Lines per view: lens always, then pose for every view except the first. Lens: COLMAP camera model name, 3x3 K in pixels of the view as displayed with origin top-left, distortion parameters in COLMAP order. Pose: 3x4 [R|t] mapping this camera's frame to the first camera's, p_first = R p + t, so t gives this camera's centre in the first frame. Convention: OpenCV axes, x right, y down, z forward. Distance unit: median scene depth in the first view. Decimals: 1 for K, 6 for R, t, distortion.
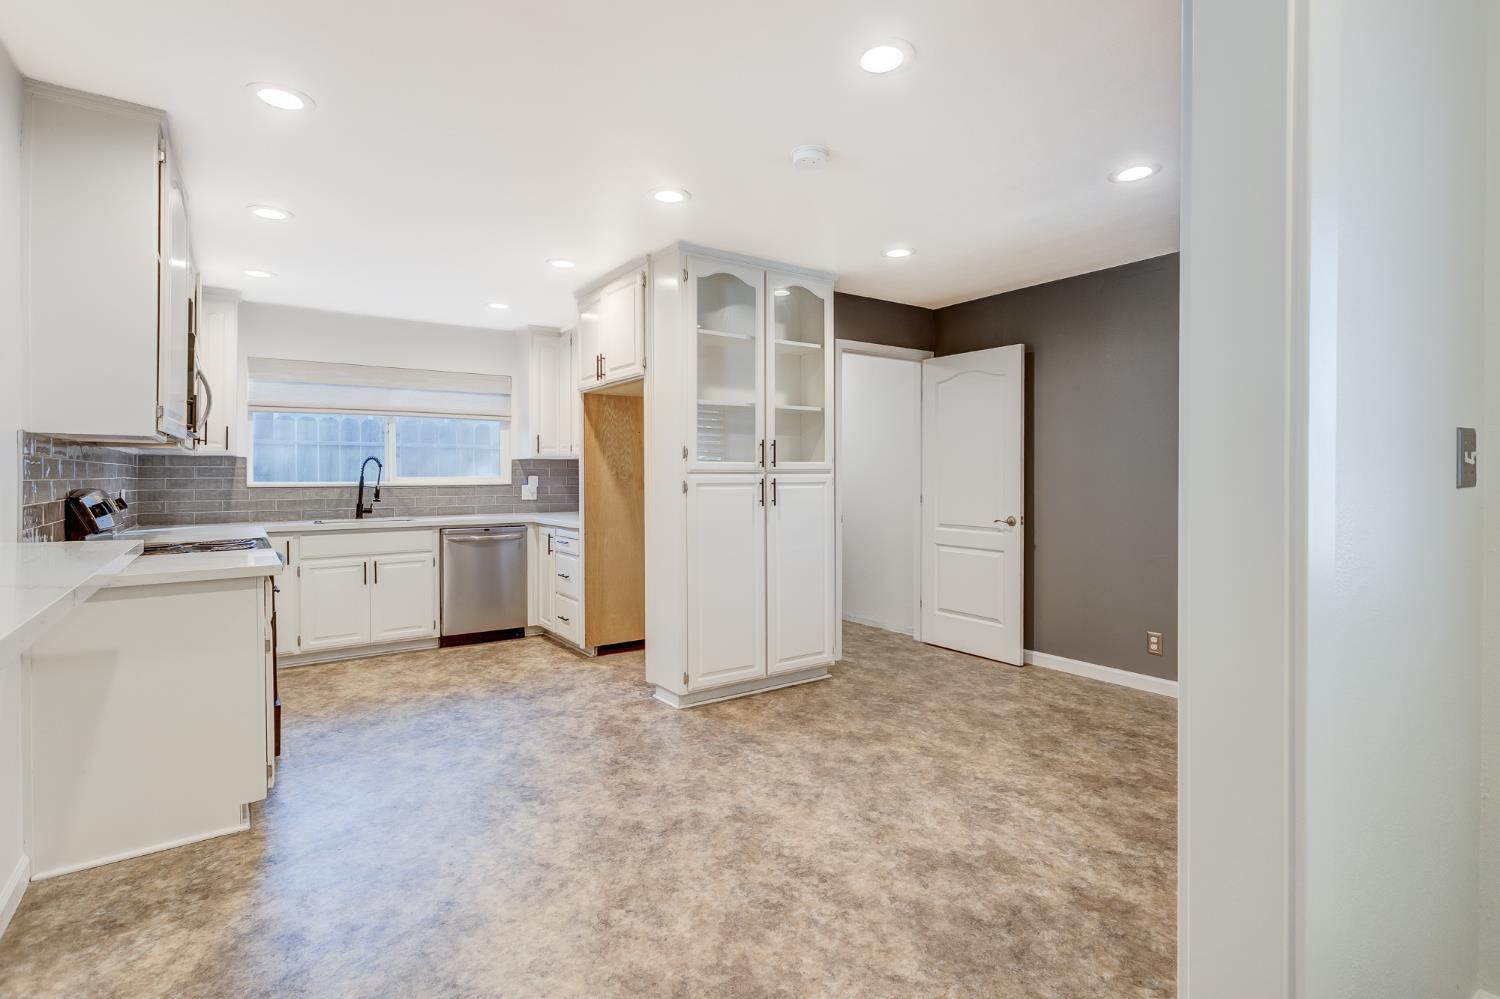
lens RADIAL K [[707.4, 0, 776.7], [0, 707.4, 489.4], [0, 0, 1]] dist [0.000364, 0.001096]
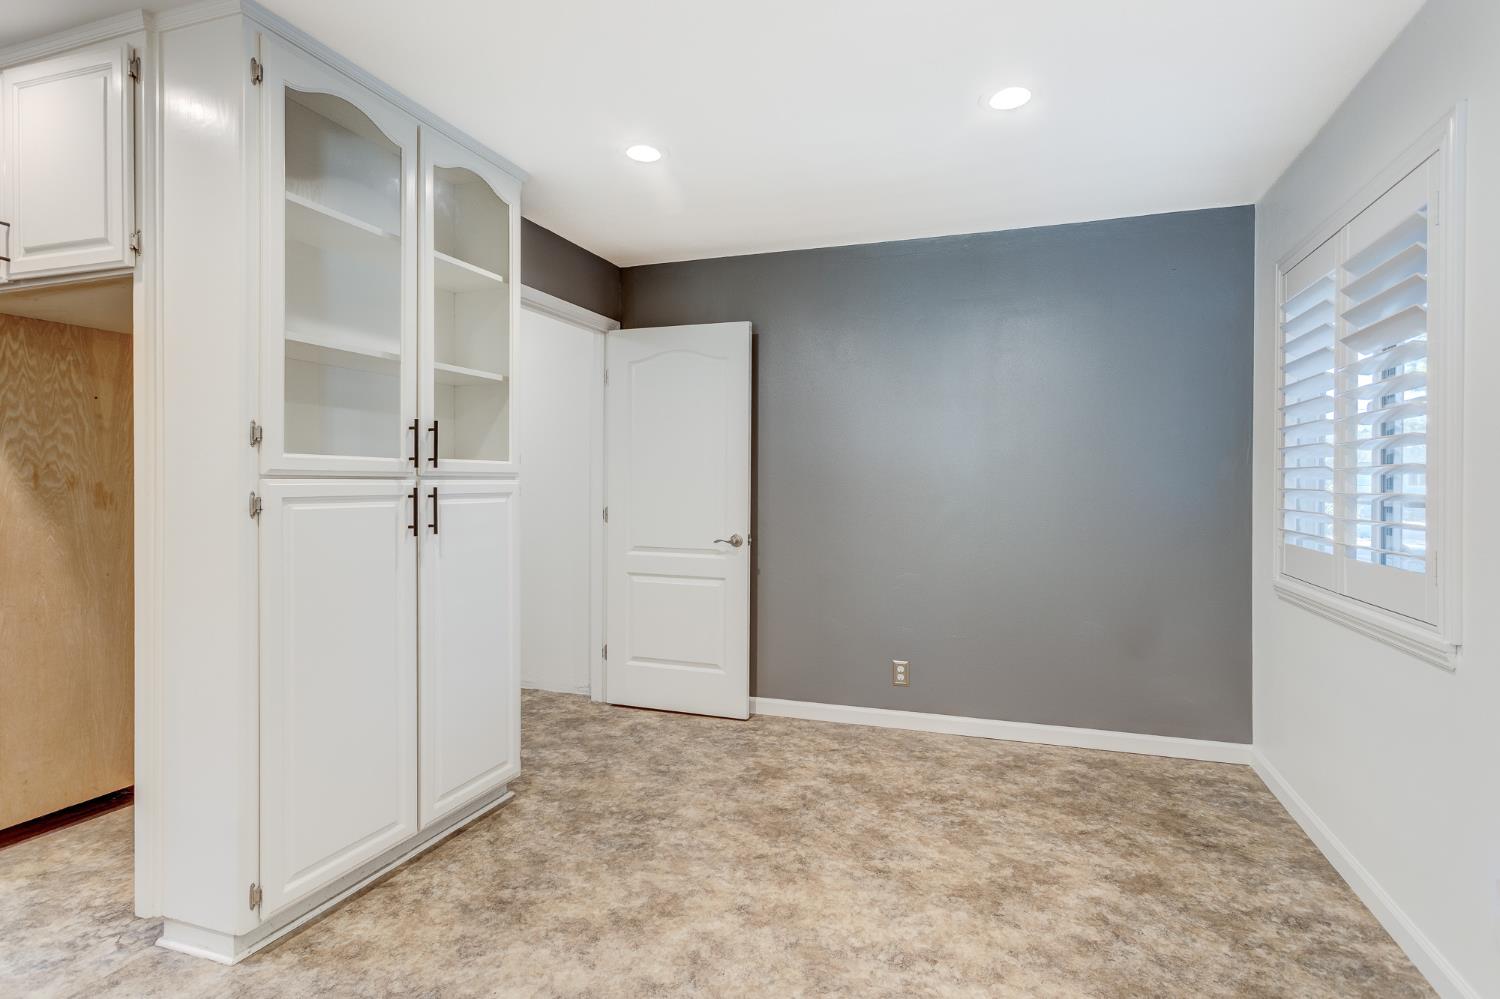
lens RADIAL K [[707.4, 0, 776.7], [0, 707.4, 489.4], [0, 0, 1]] dist [0.000364, 0.001096]
pose [[0.816267, 0.000064, 0.577675, -0.110757], [0.005669, 0.999951, -0.008120, -0.007508], [-0.577647, 0.009903, 0.816227, 0.369295]]
